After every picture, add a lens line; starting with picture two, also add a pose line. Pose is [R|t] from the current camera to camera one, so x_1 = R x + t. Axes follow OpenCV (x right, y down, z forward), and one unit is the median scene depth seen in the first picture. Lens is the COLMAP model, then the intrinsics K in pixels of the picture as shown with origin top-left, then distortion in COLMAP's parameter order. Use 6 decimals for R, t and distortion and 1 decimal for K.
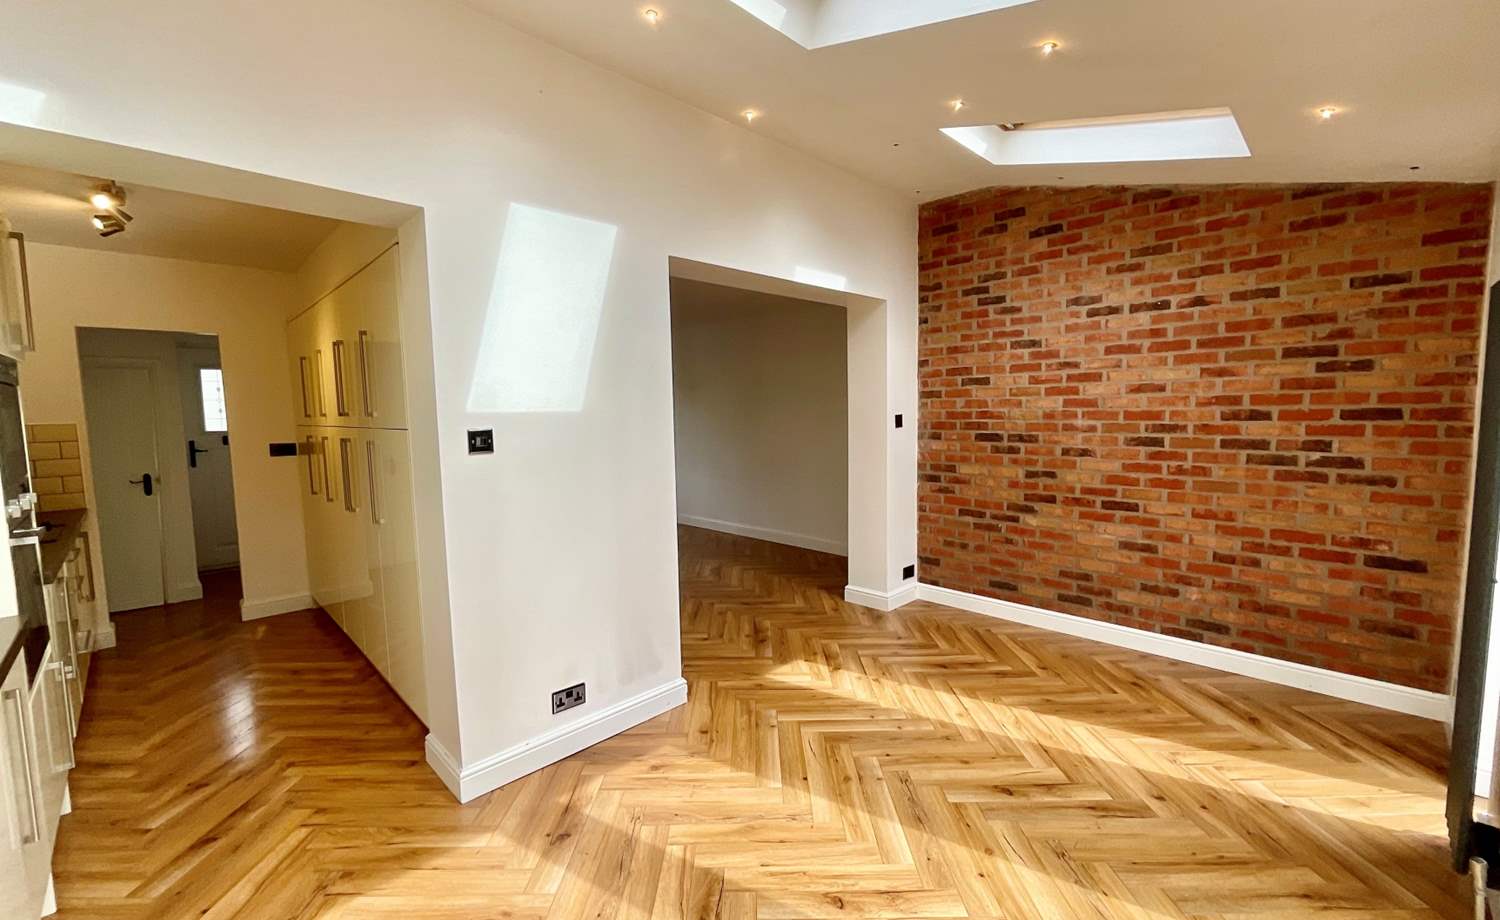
lens RADIAL K [[598.8, 0, 750.0], [0, 598.8, 460.0], [0, 0, 1]] dist [-0.000837, -0.000087]
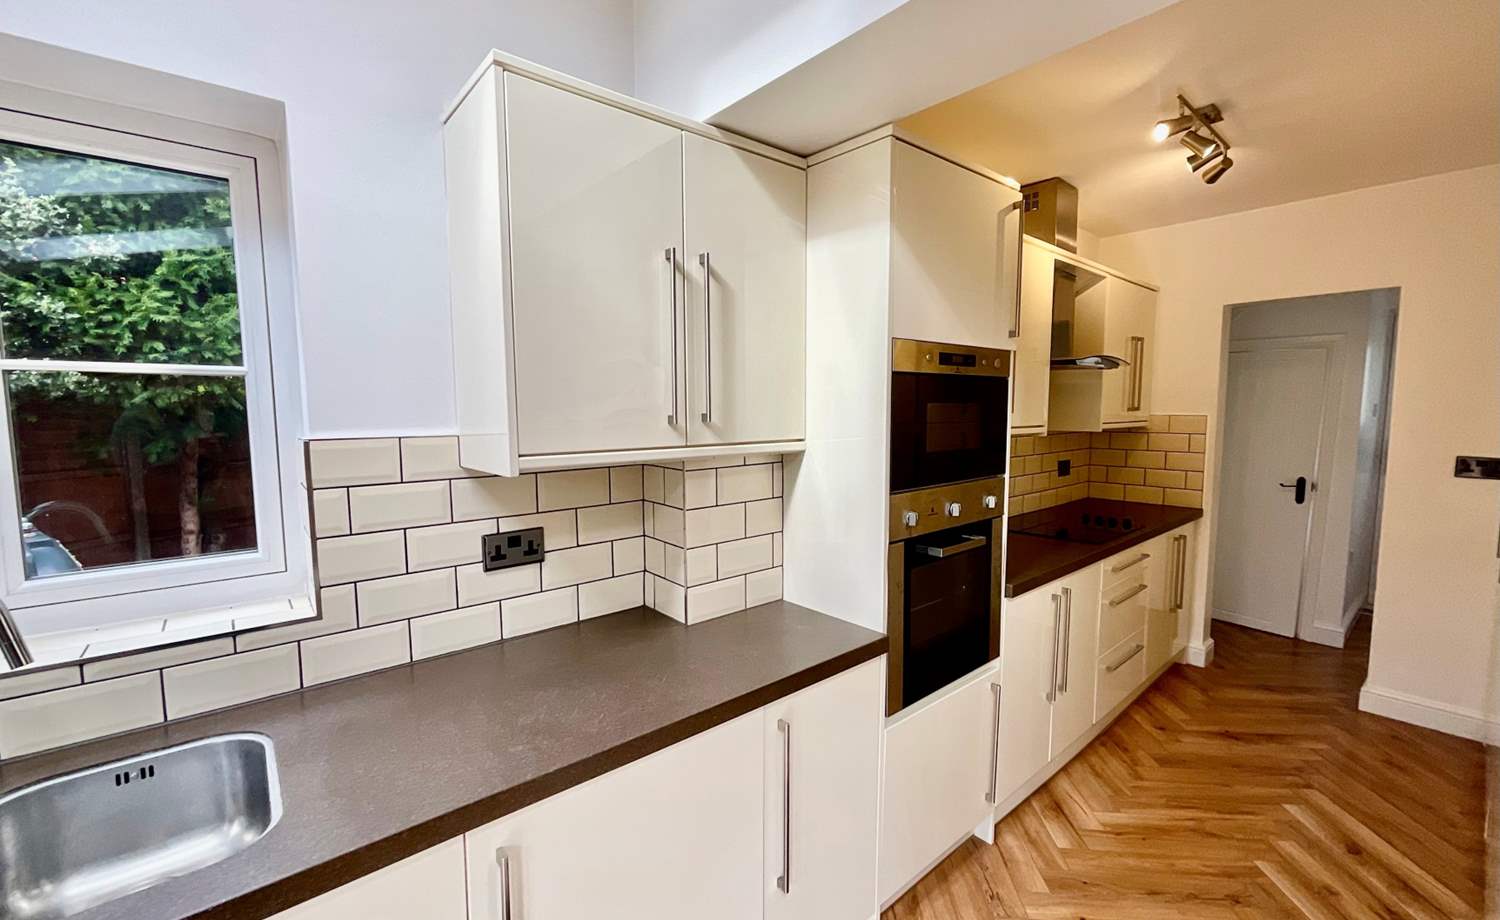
lens RADIAL K [[621.3, 0, 744.7], [0, 621.3, 460.9], [0, 0, 1]] dist [0.000189, 0.000099]
pose [[-0.080795, 0.100365, -0.991665, -0.185088], [-0.075830, 0.991415, 0.106518, -0.059546], [0.993842, 0.083804, -0.072490, 0.546362]]
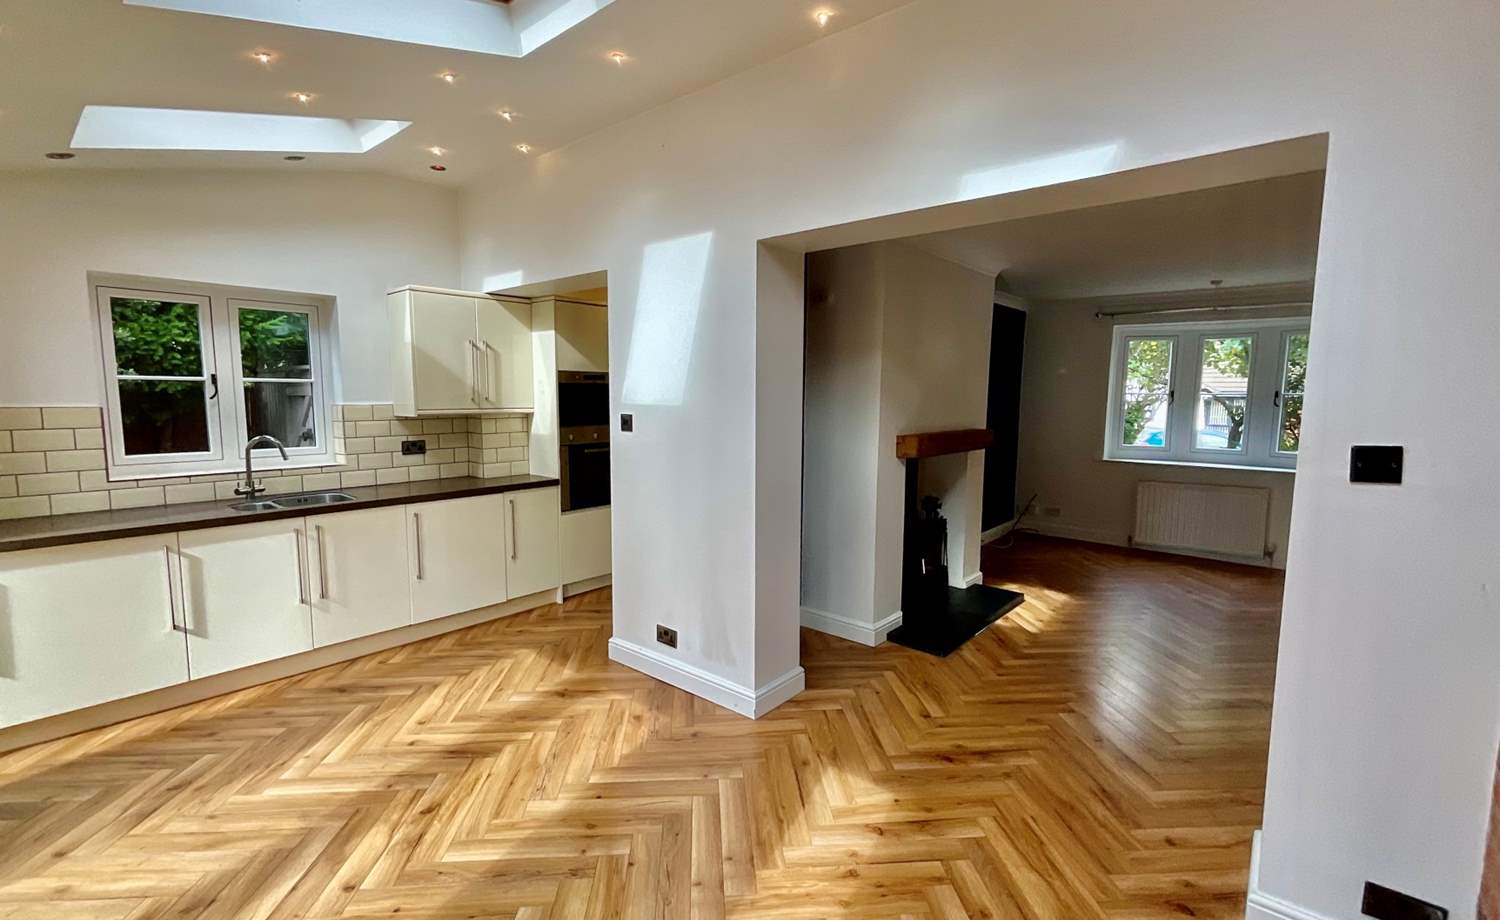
lens RADIAL K [[651.5, 0, 743.3], [0, 651.5, 458.0], [0, 0, 1]] dist [0.001673, 0.000487]
pose [[0.073206, 0.103533, -0.991928, 0.965438], [-0.088252, 0.991368, 0.096962, -0.103787], [0.993404, 0.080441, 0.081712, 0.992213]]
